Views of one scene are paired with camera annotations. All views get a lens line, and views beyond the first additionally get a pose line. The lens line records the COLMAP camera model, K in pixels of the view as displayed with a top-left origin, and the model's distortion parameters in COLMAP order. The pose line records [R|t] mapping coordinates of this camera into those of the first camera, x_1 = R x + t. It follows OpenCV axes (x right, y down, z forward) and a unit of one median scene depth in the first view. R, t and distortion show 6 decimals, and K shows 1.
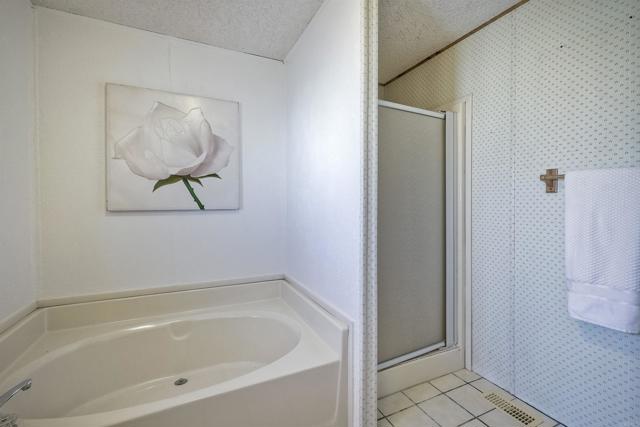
lens RADIAL K [[279.2, 0, 326.8], [0, 279.2, 204.0], [0, 0, 1]] dist [0.001486, 0.000350]
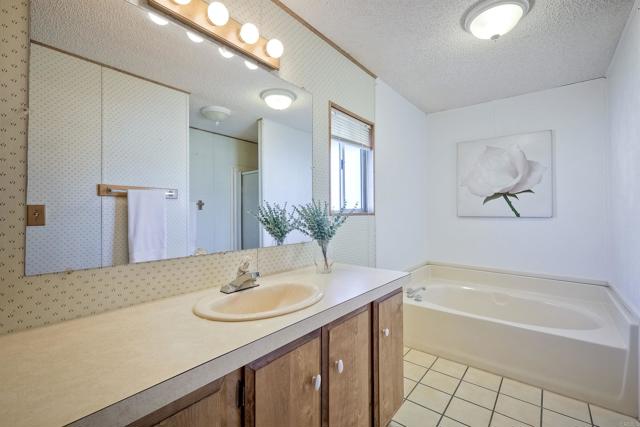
lens RADIAL K [[279.2, 0, 320.5], [0, 279.2, 210.2], [0, 0, 1]] dist [0.001486, 0.000350]
pose [[0.421365, 0.003340, -0.906885, 0.385447], [-0.001303, 0.999994, 0.003077, -0.015270], [0.906890, -0.000115, 0.421367, -0.450865]]
